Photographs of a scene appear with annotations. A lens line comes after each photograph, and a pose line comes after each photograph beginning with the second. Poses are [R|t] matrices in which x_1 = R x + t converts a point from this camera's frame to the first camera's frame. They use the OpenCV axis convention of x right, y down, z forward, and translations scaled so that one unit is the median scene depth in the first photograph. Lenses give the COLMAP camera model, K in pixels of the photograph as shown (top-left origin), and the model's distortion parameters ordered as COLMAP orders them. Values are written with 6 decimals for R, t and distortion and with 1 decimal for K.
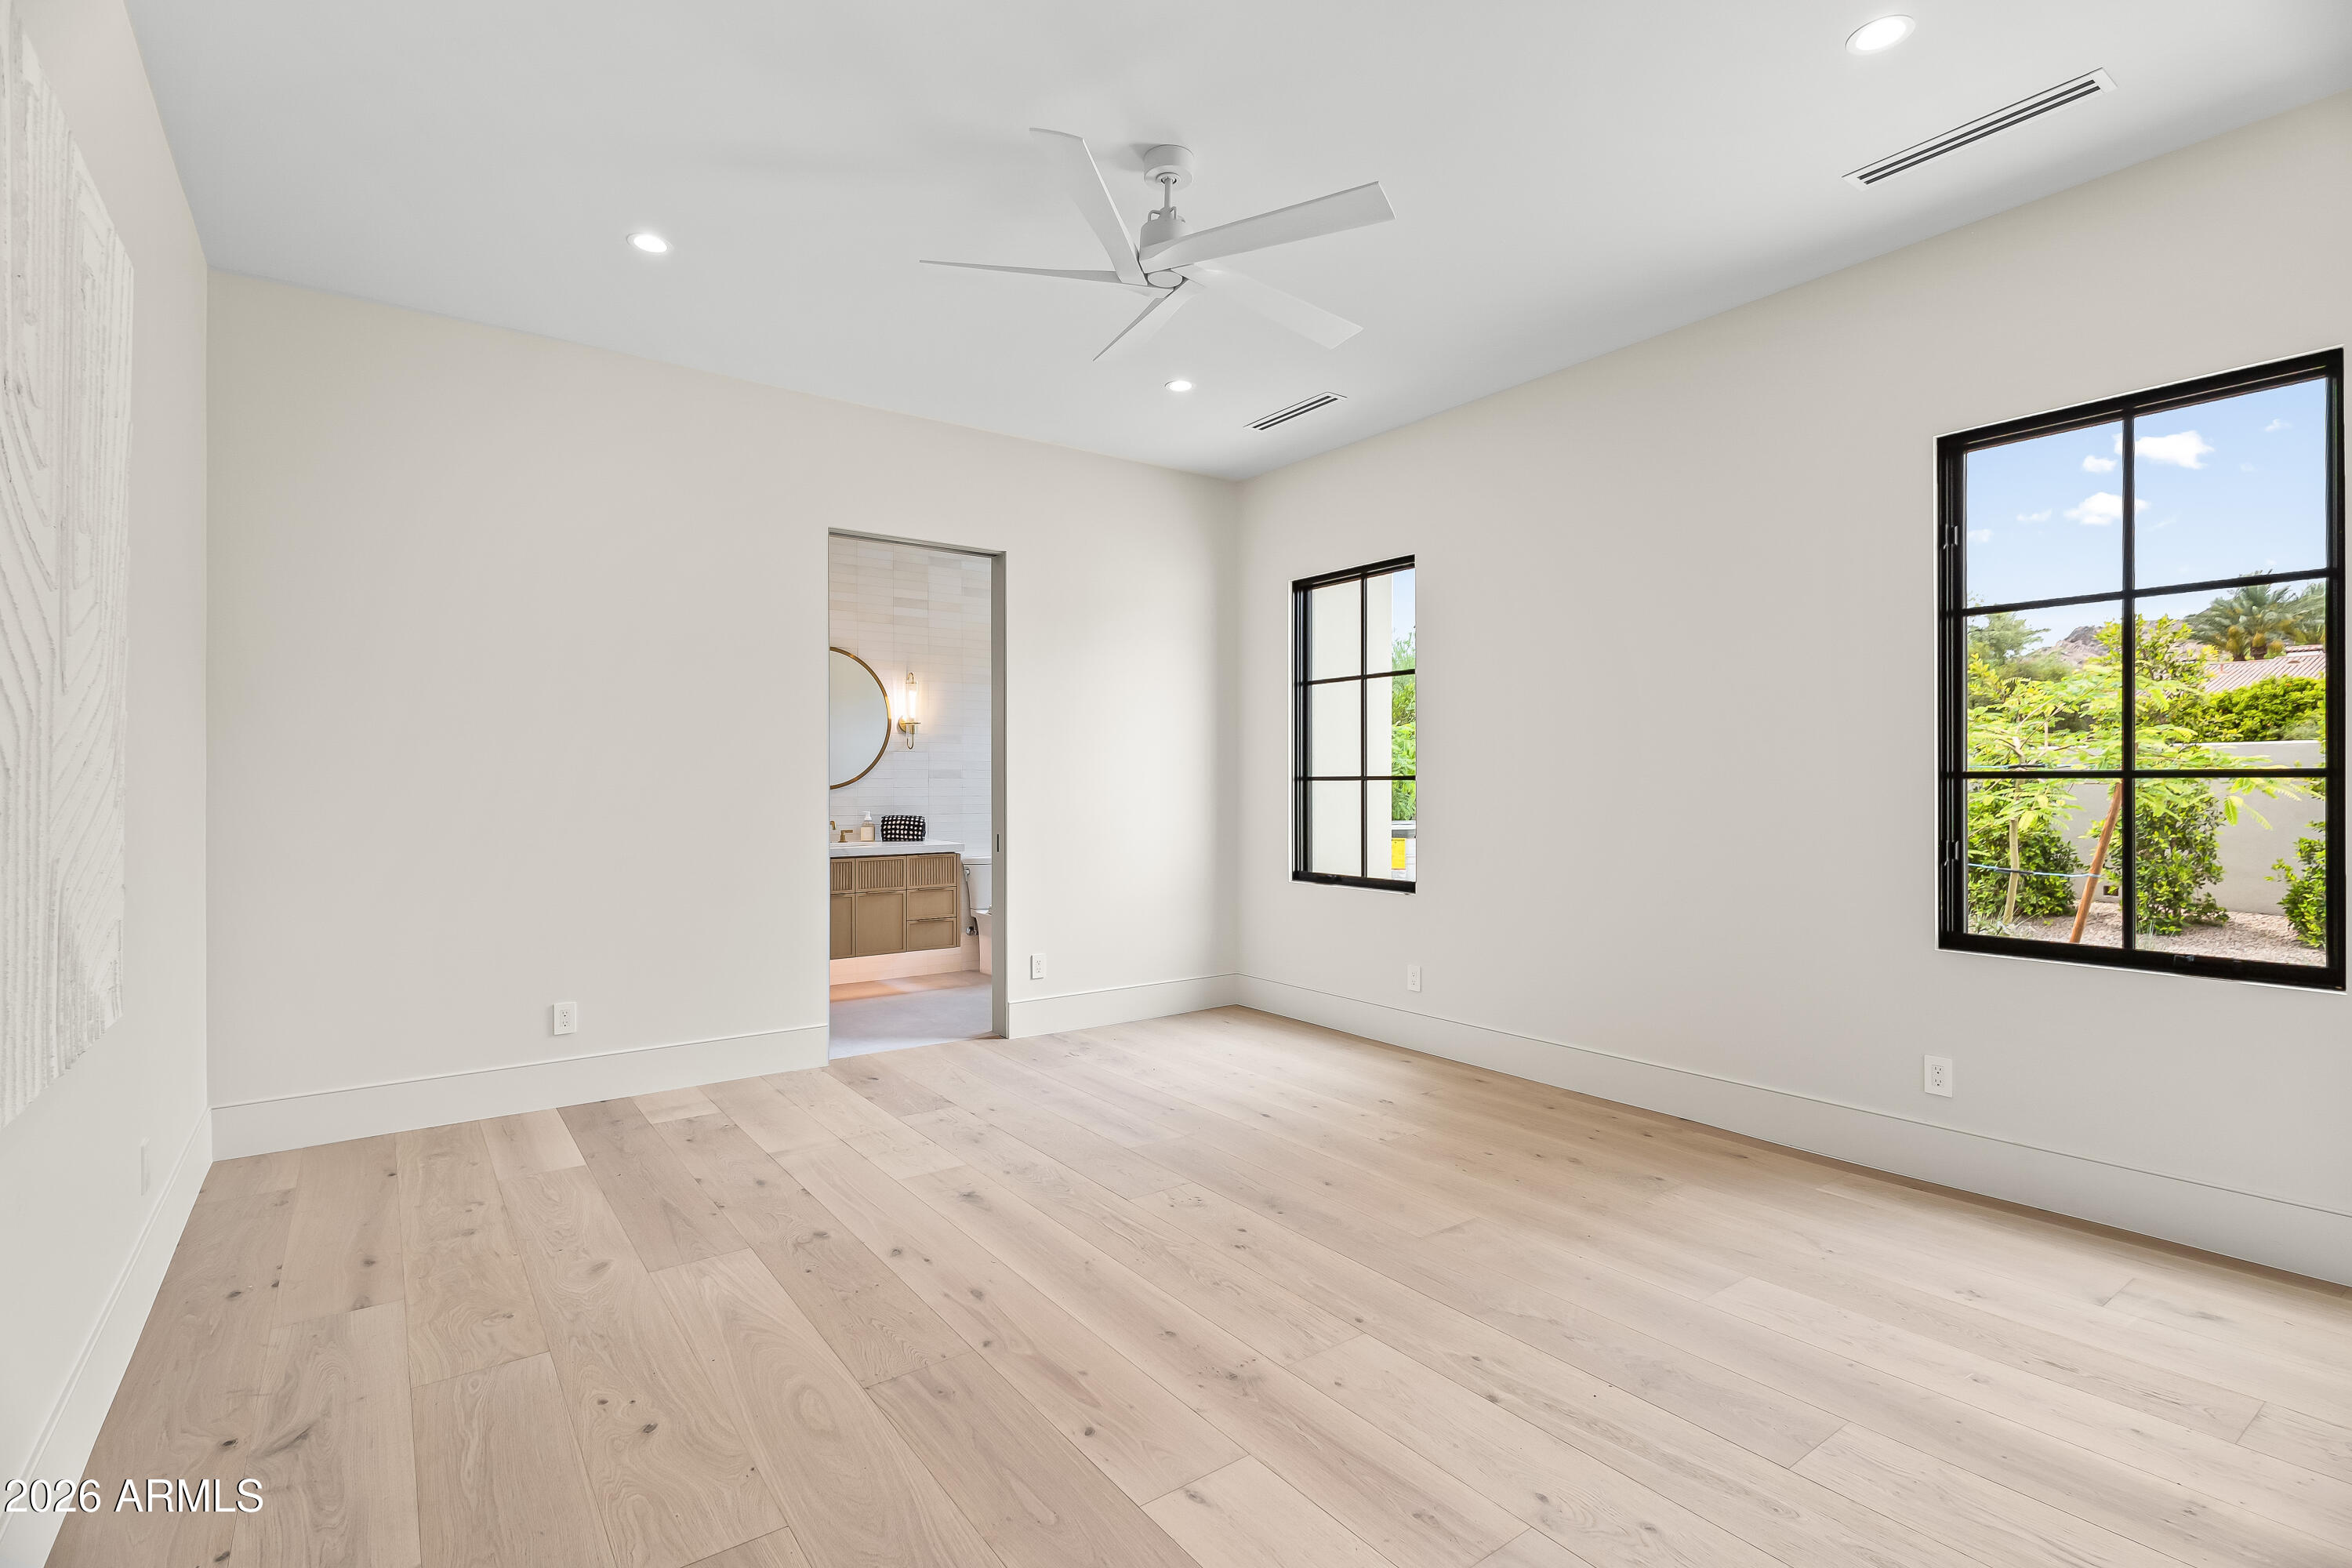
lens RADIAL K [[1123.5, 0, 1176.0], [0, 1123.5, 784.0], [0, 0, 1]] dist [0.017141, -0.000162]
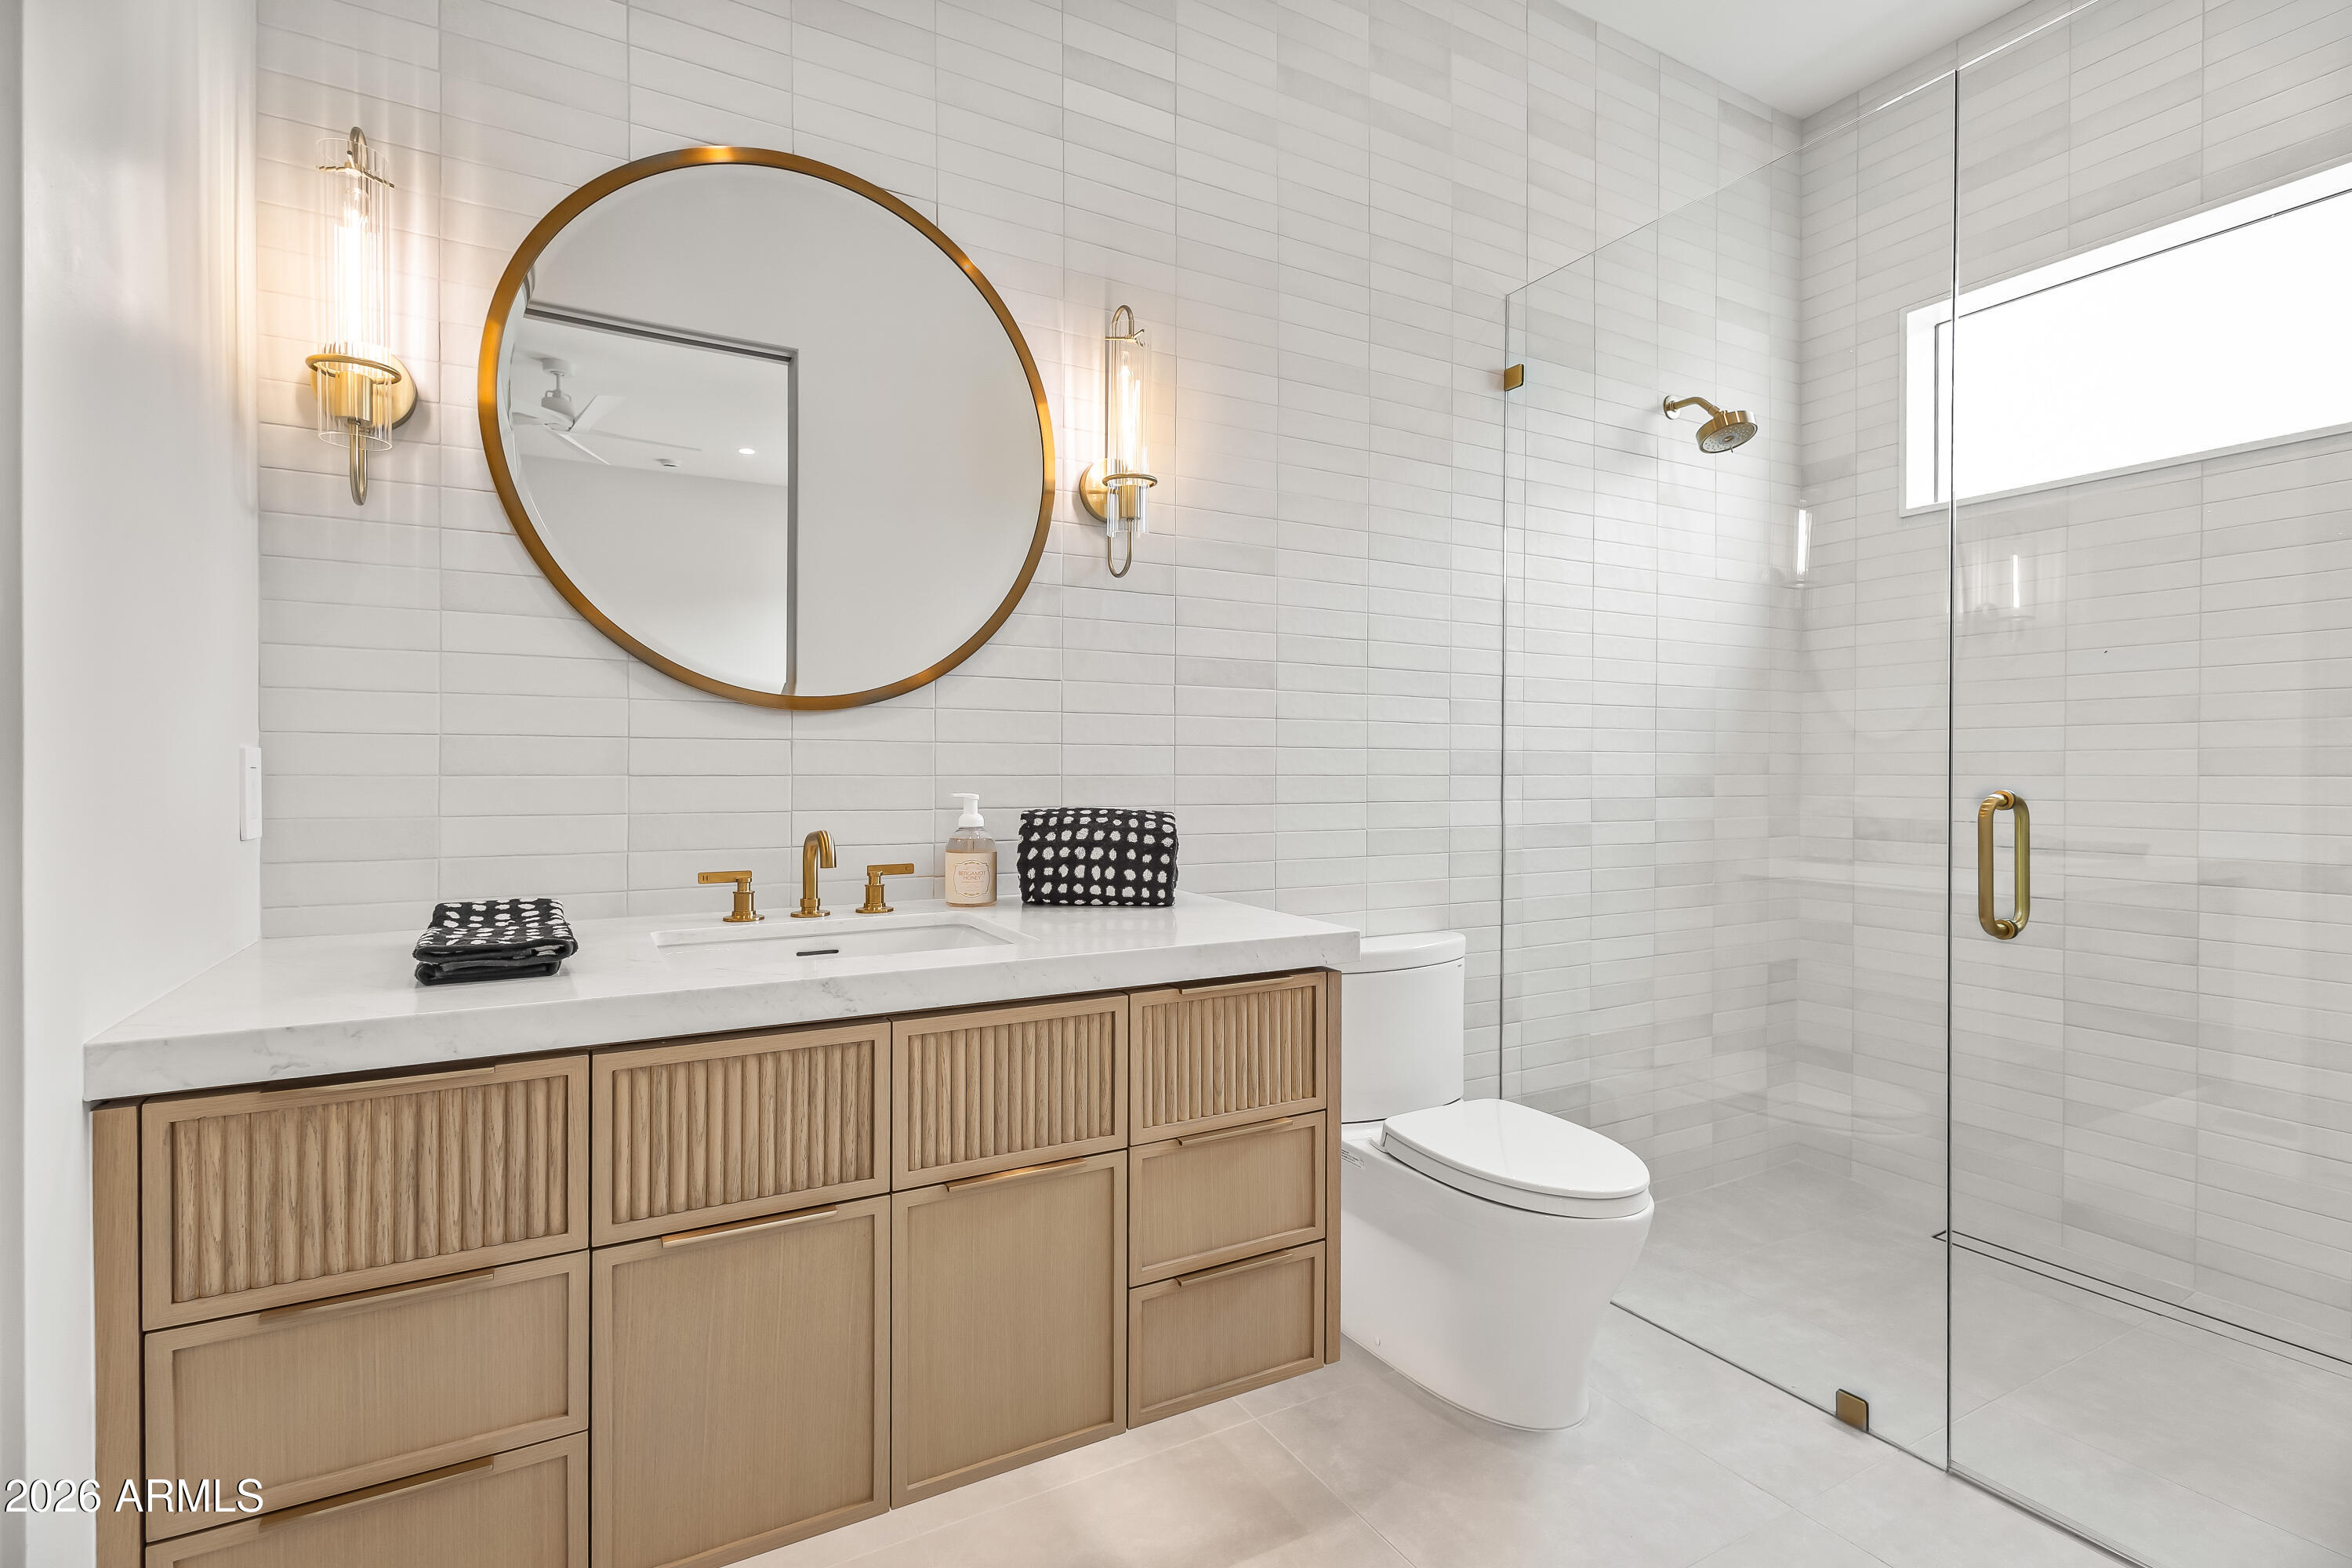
lens RADIAL K [[1123.5, 0, 1176.0], [0, 1123.5, 784.0], [0, 0, 1]] dist [0.017141, -0.000162]
pose [[0.992807, 0.004957, -0.119626, -0.190876], [-0.003672, 0.999933, 0.010963, 0.018564], [0.119673, -0.010445, 0.992758, 0.730828]]
